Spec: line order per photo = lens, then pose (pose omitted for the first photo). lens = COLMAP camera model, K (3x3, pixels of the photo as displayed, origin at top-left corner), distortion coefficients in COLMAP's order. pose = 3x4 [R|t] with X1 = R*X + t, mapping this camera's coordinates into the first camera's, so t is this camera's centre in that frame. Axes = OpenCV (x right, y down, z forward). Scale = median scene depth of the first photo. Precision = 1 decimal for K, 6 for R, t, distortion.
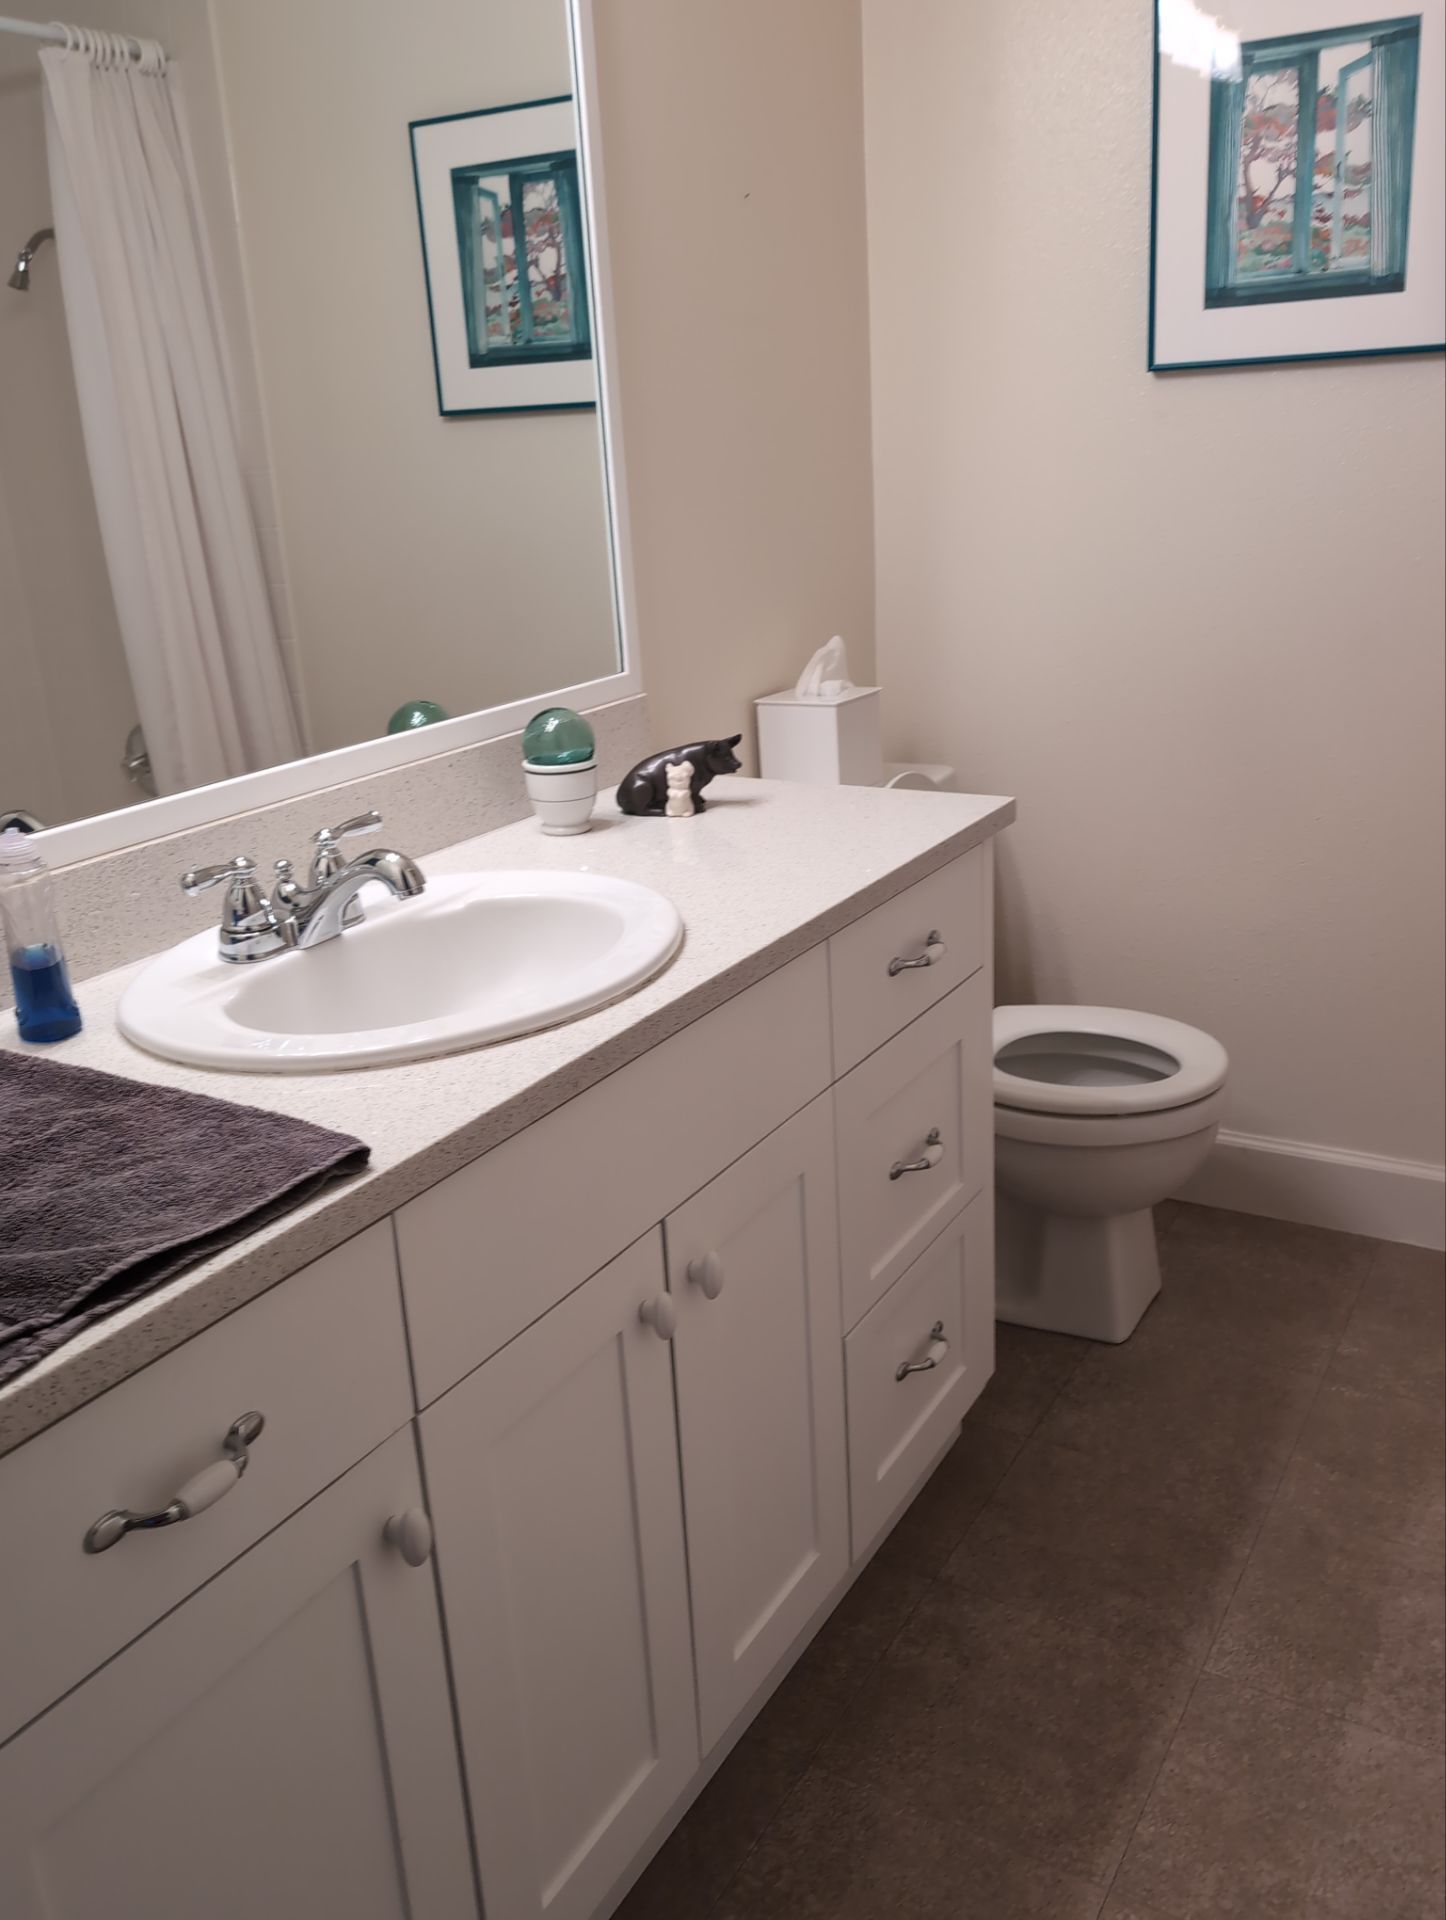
lens RADIAL K [[1617.8, 0, 723.0], [0, 1617.8, 960.0], [0, 0, 1]] dist [0.009271, 0.000324]
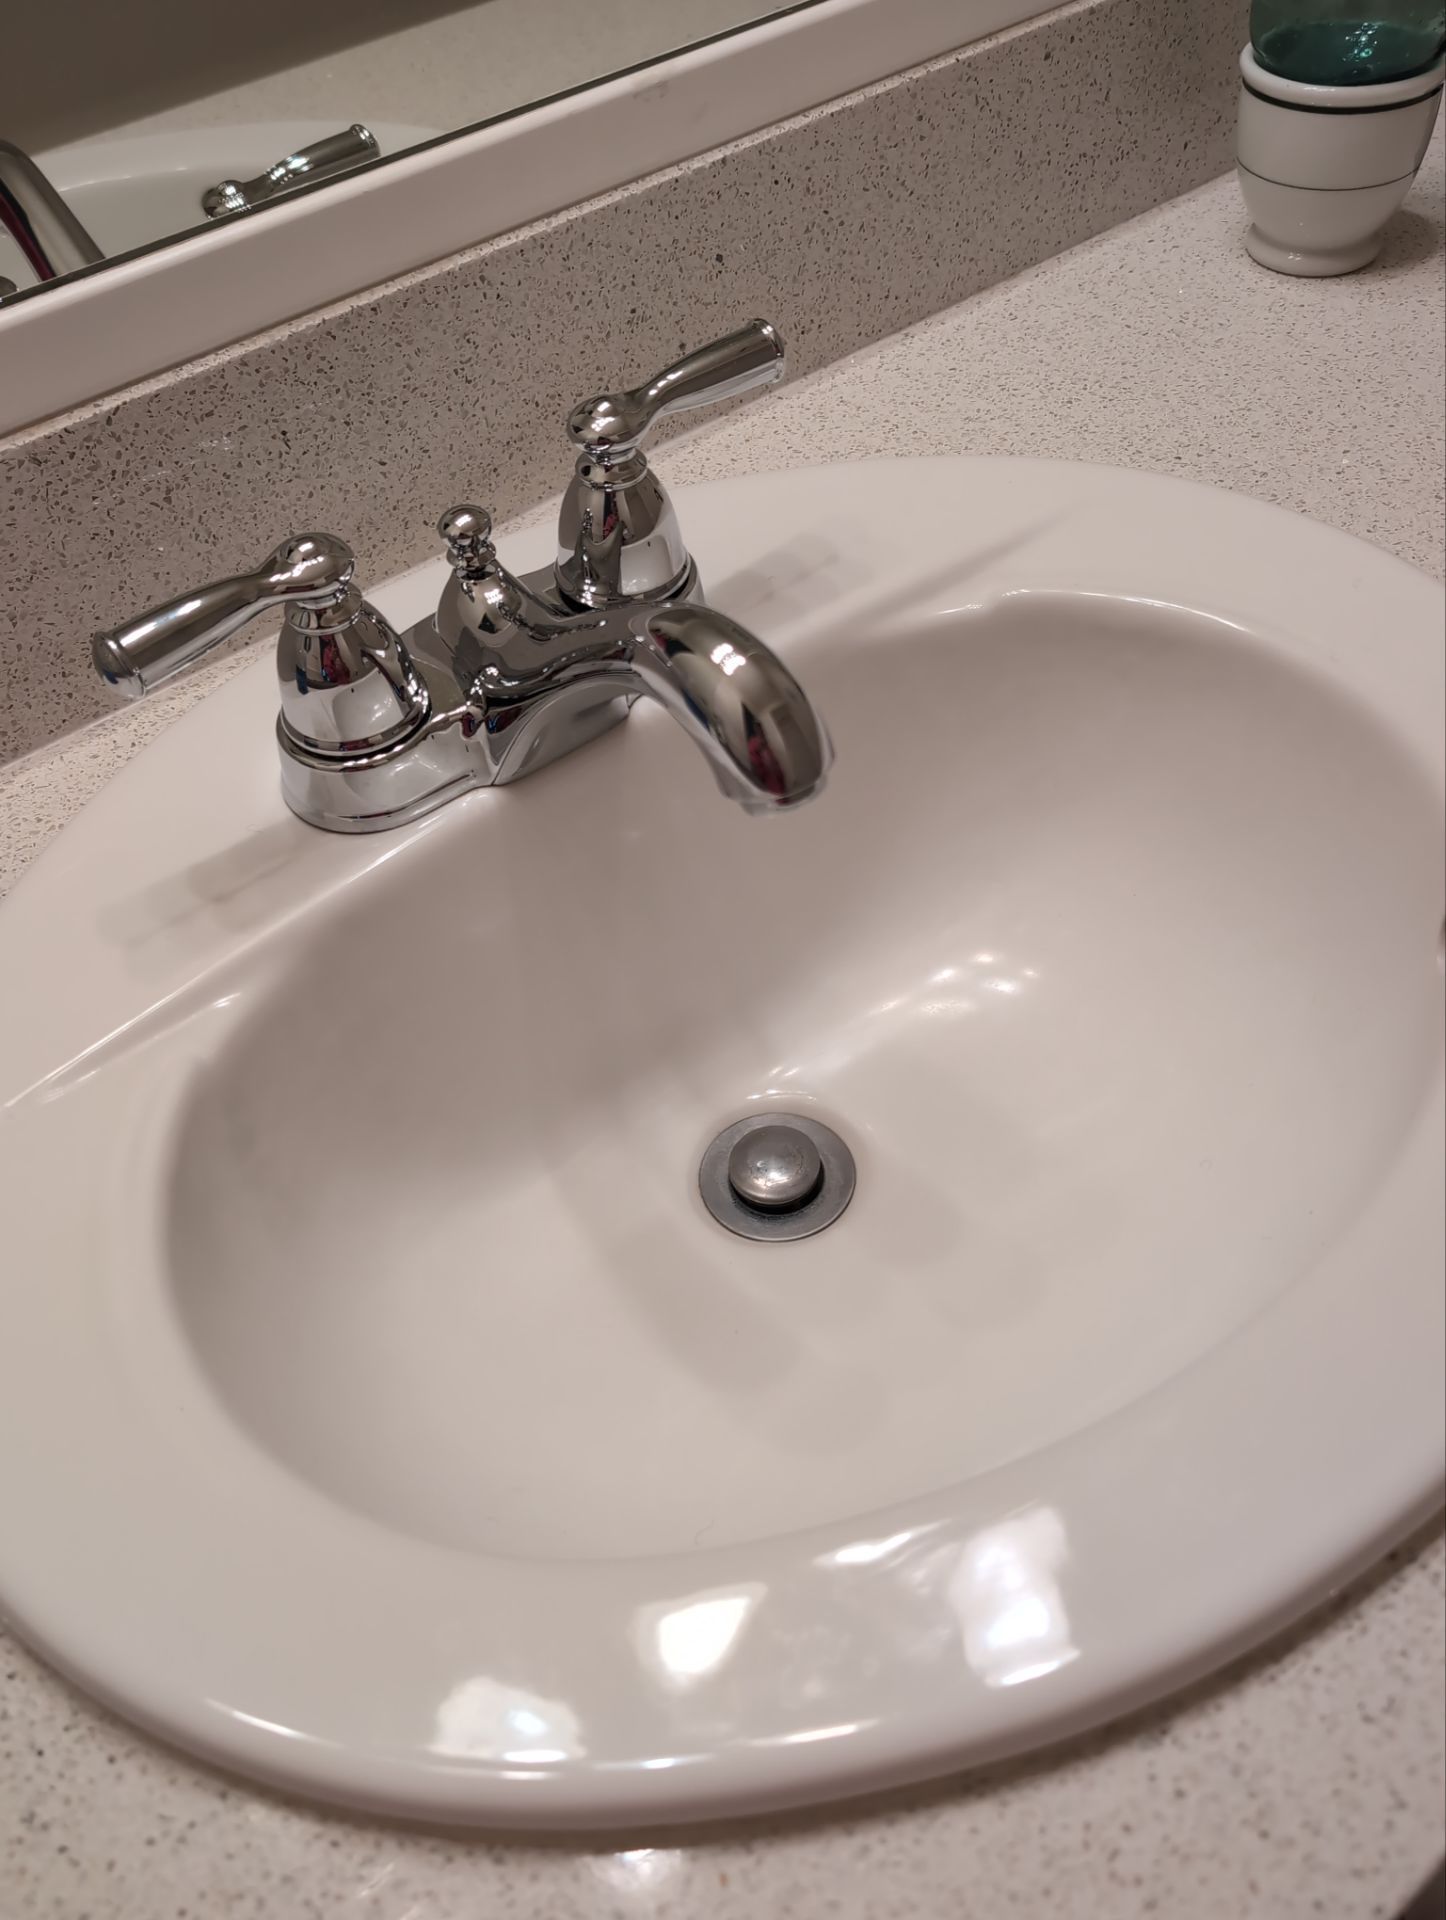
lens RADIAL K [[1617.8, 0, 723.0], [0, 1617.8, 960.0], [0, 0, 1]] dist [0.009271, 0.000324]
pose [[0.935026, 0.247943, -0.253477, -0.105300], [-0.085126, 0.850928, 0.518339, -0.153218], [0.344210, -0.463083, 0.816746, 0.657950]]
